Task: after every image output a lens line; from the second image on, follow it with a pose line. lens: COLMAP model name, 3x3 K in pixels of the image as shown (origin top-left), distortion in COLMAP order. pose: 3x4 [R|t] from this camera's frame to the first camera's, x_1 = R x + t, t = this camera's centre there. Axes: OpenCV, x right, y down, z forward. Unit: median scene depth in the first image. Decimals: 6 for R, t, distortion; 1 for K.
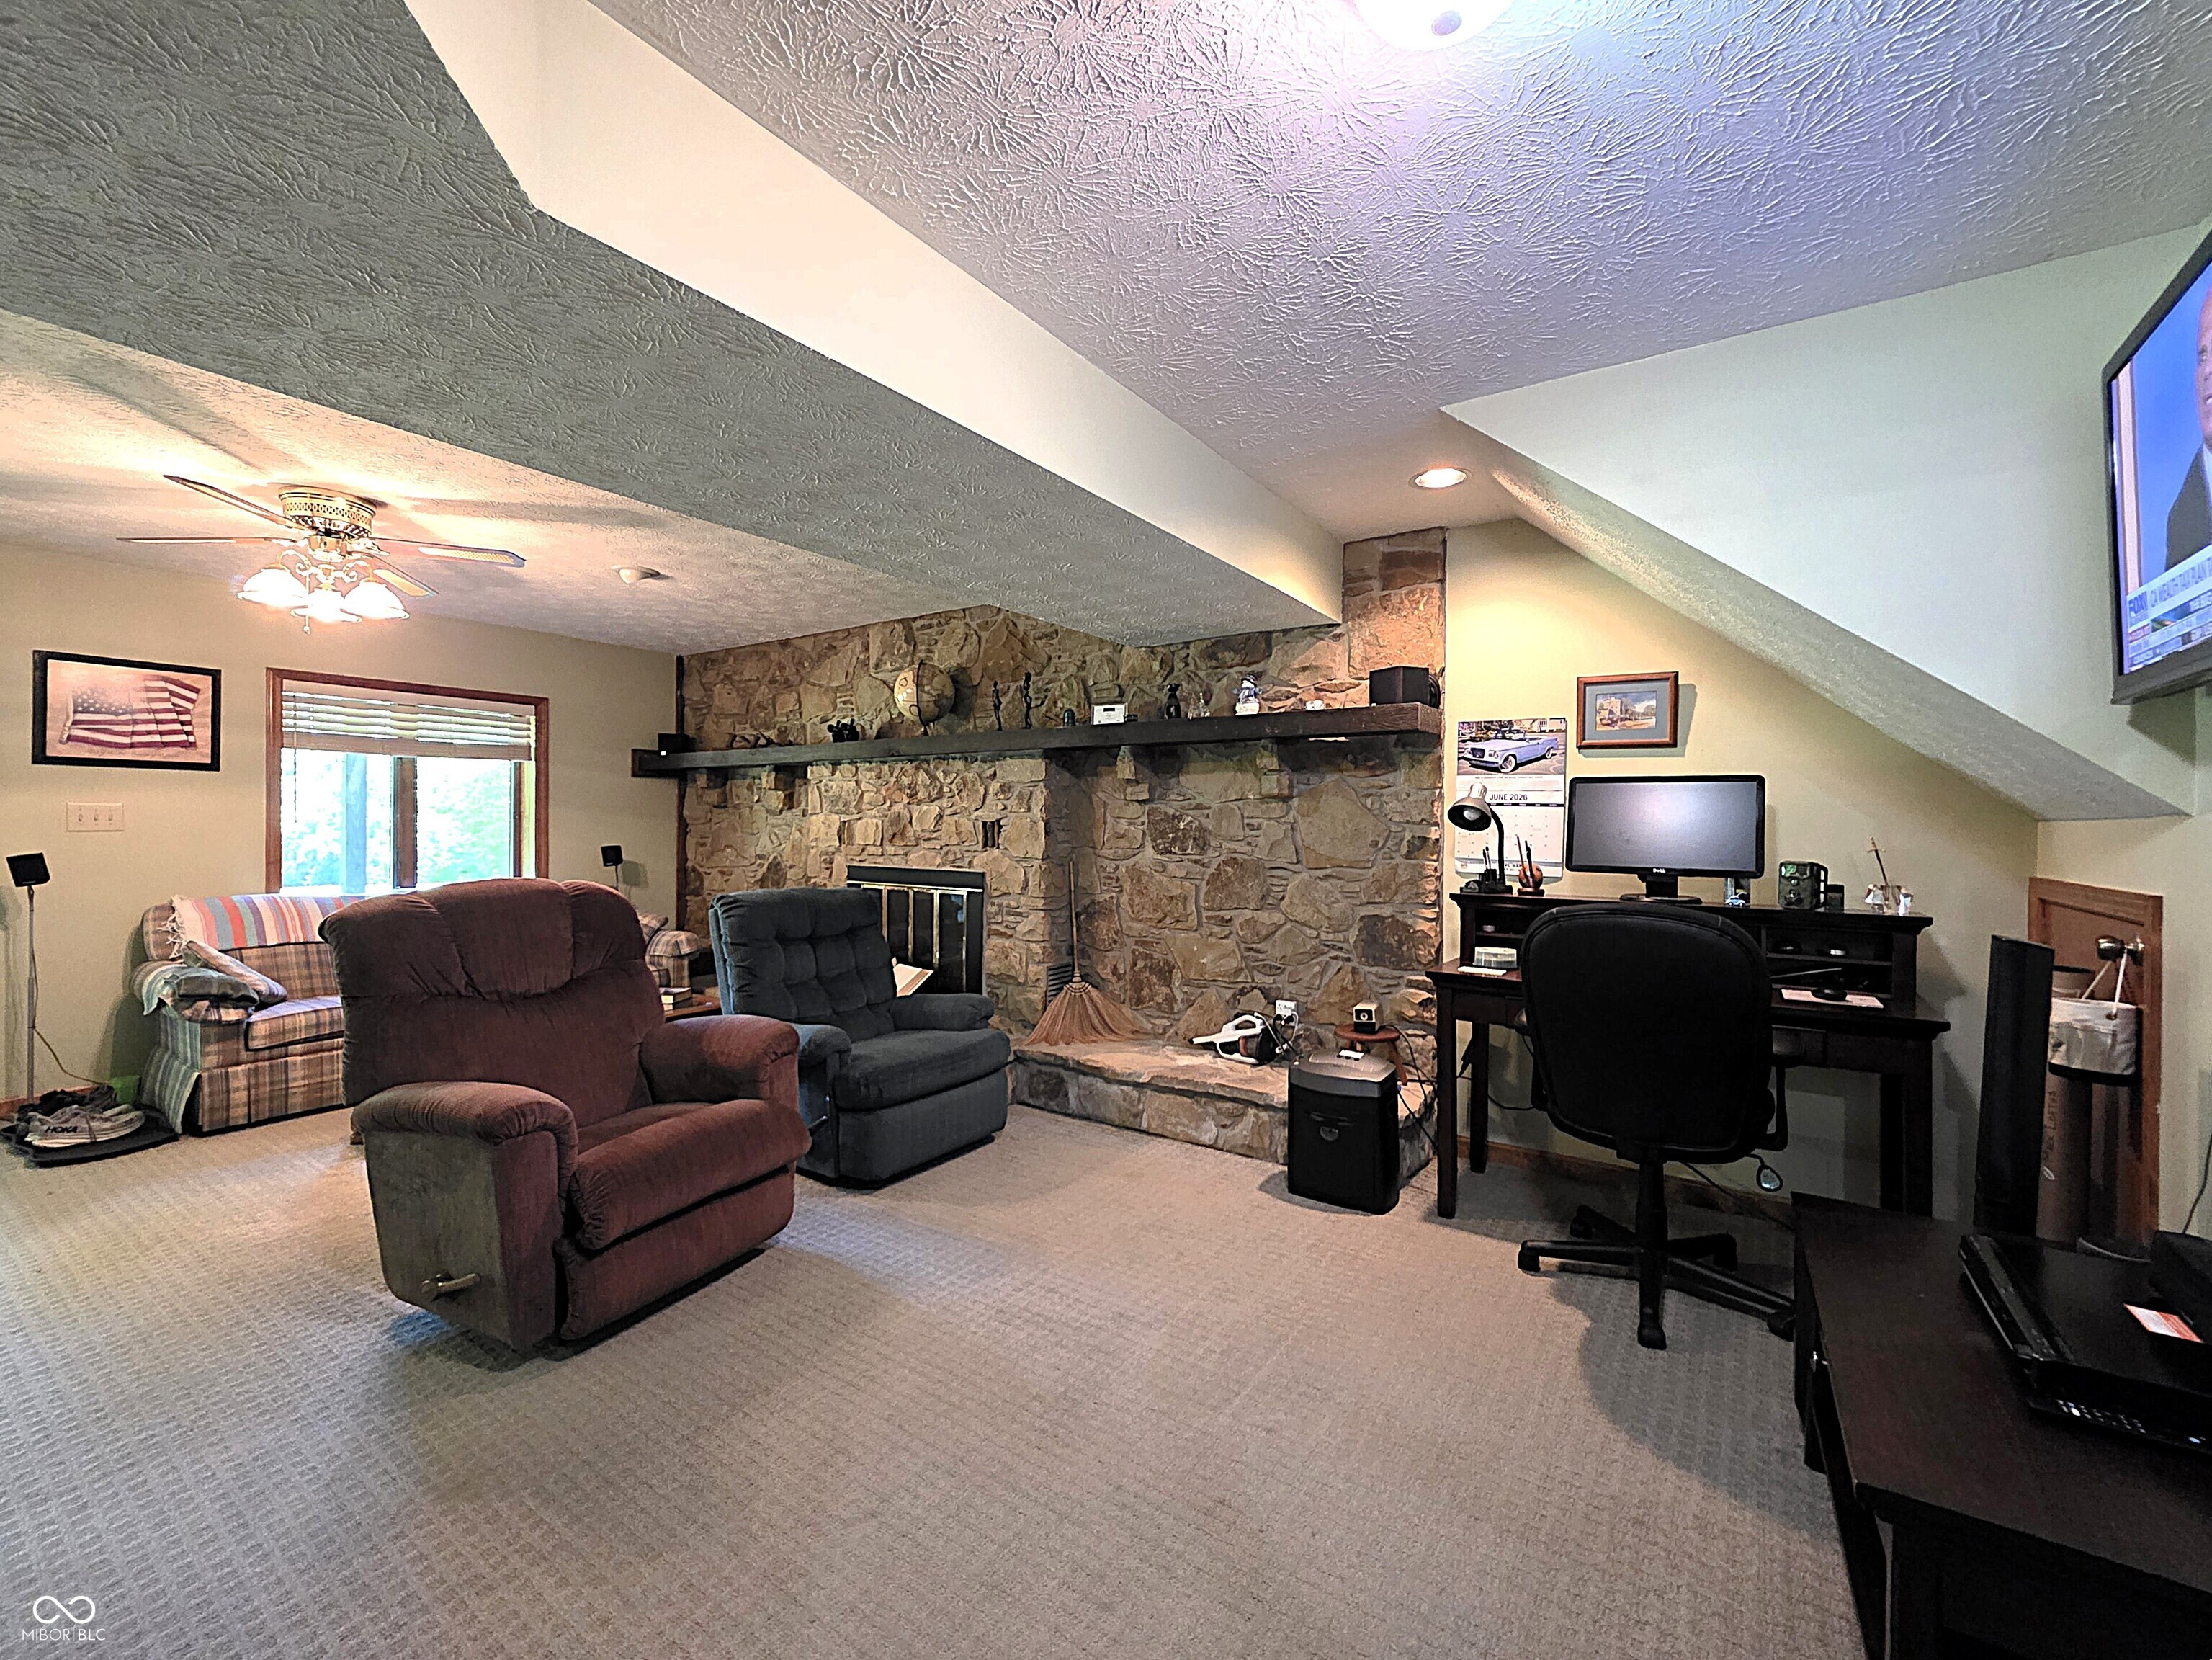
lens RADIAL K [[910.2, 0, 1106.0], [0, 910.2, 830.0], [0, 0, 1]] dist [-0.001452, -0.000446]
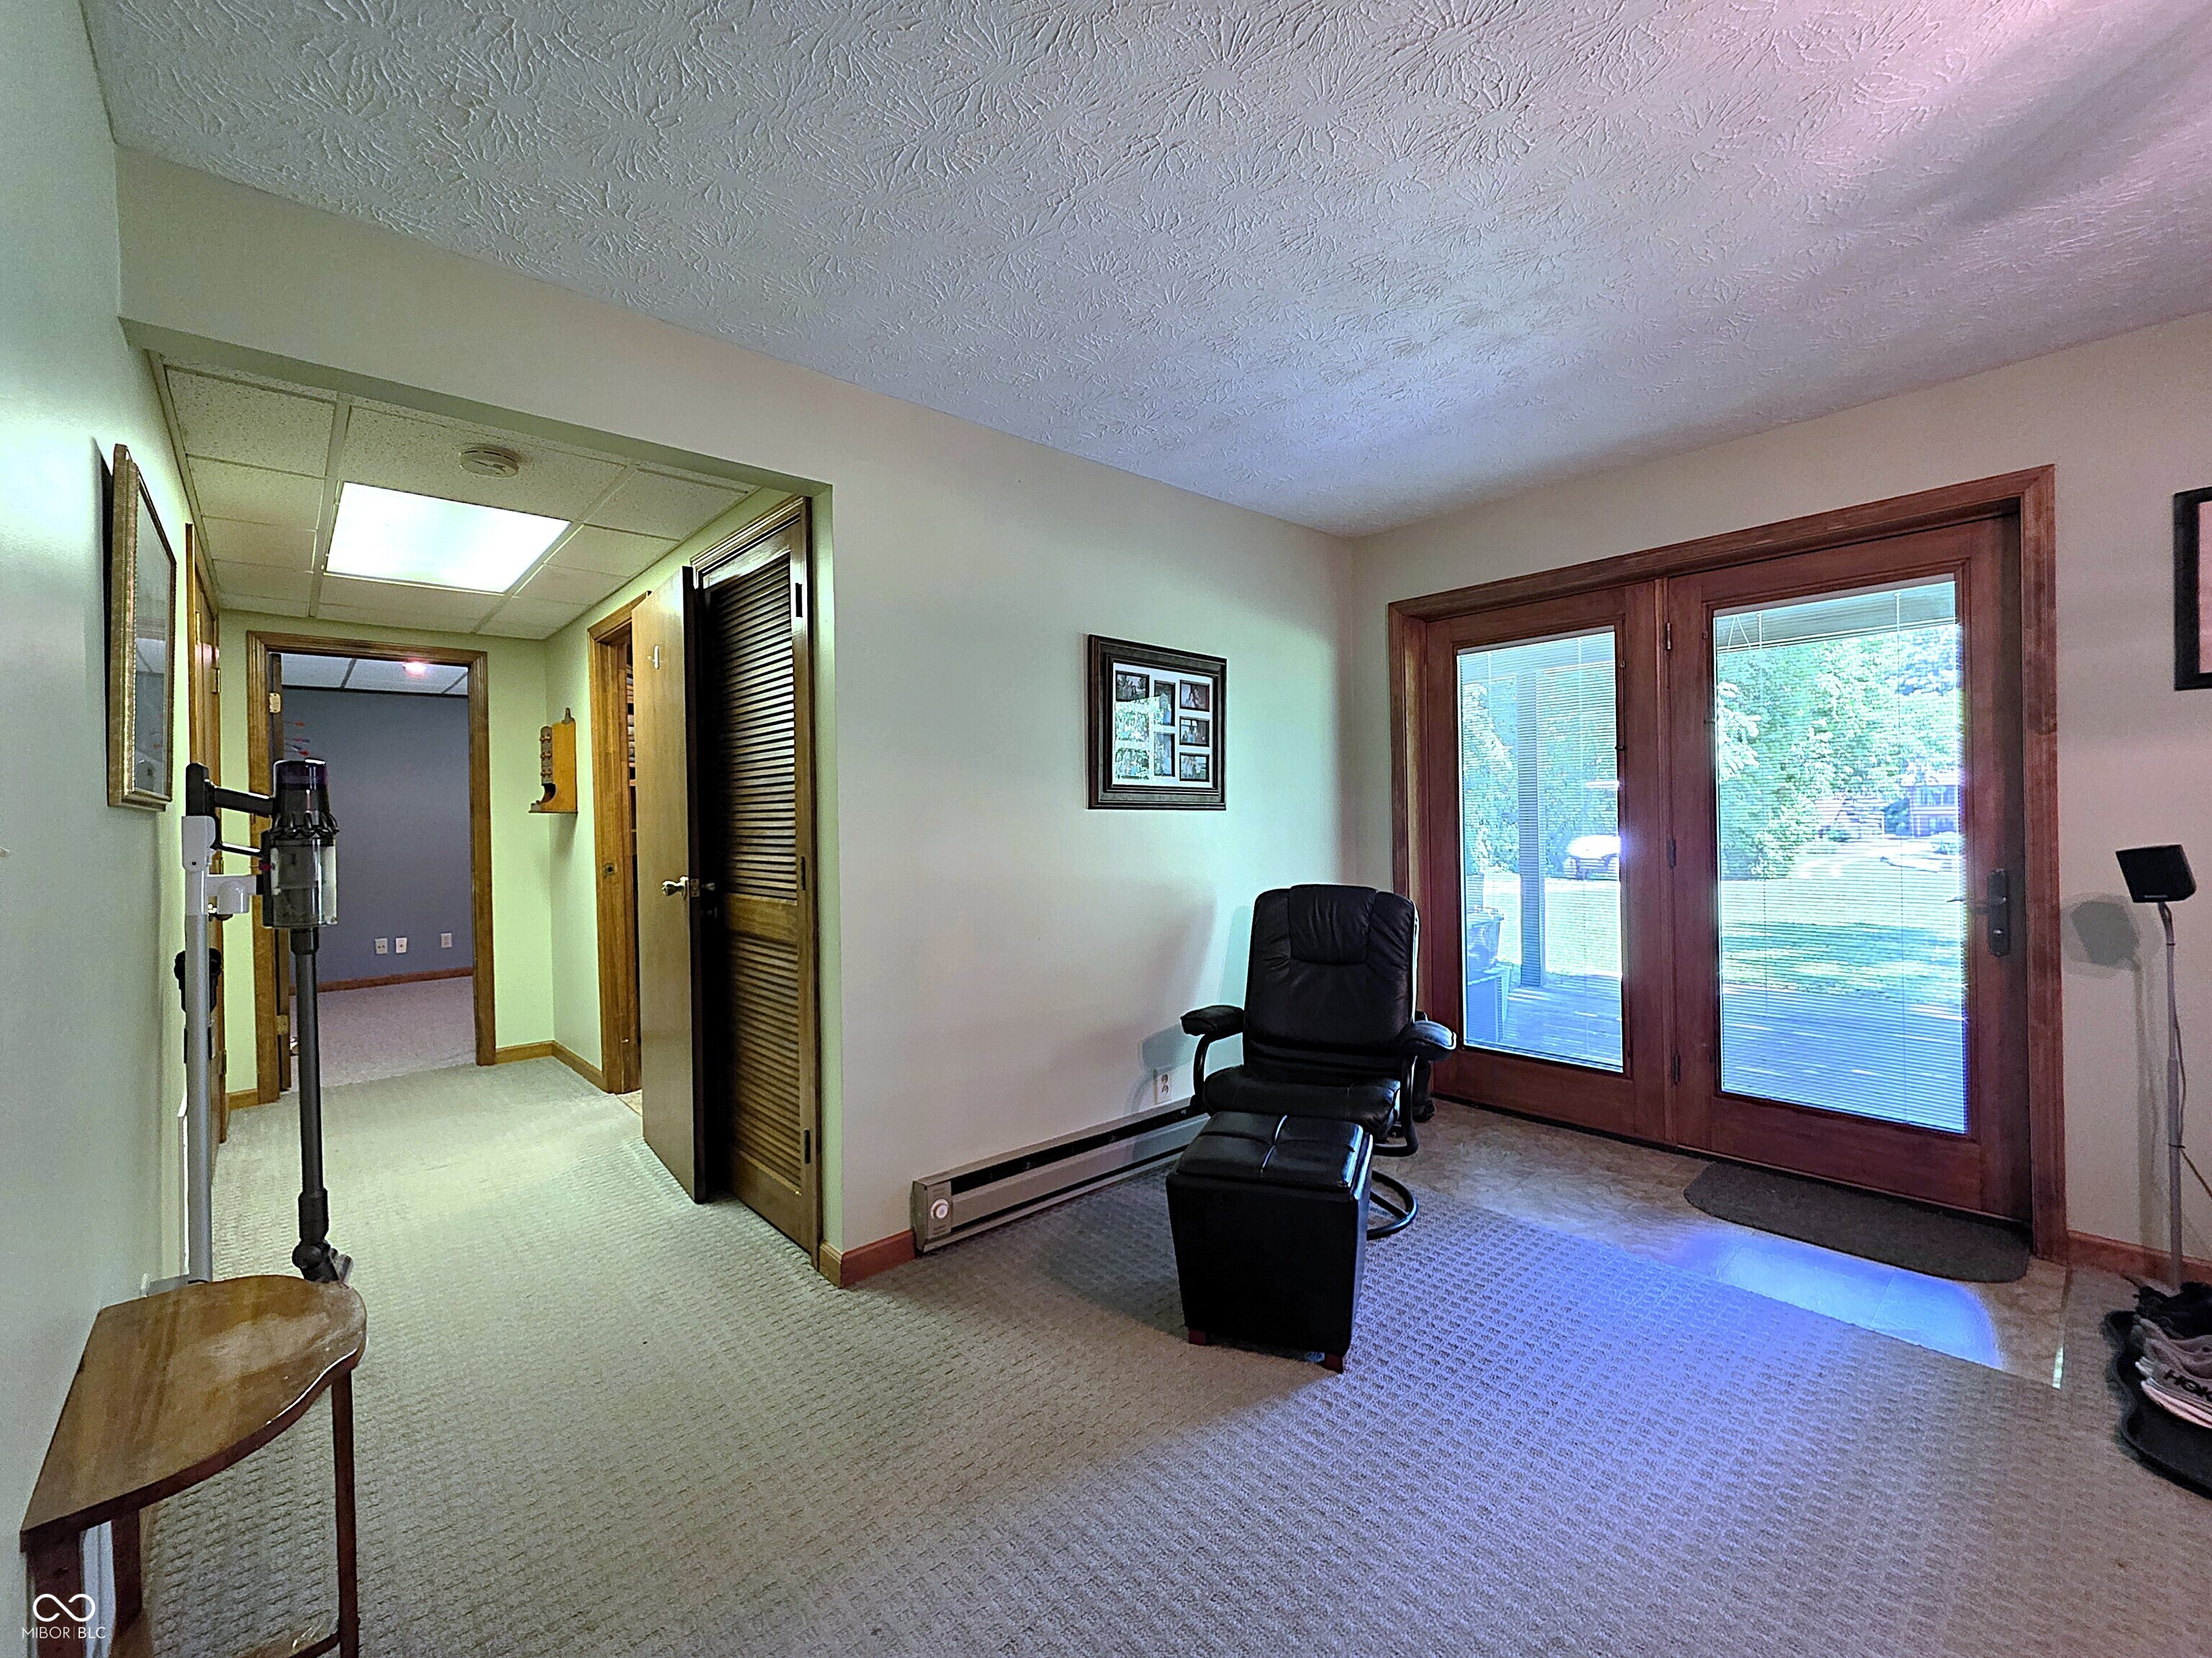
lens RADIAL K [[910.0, 0, 1106.0], [0, 910.0, 829.0], [0, 0, 1]] dist [-0.001452, -0.000446]
pose [[-0.238916, 0.004551, -0.971030, -0.475135], [0.012354, 0.999922, 0.001646, 0.006513], [0.970962, -0.011602, -0.238954, 0.493849]]
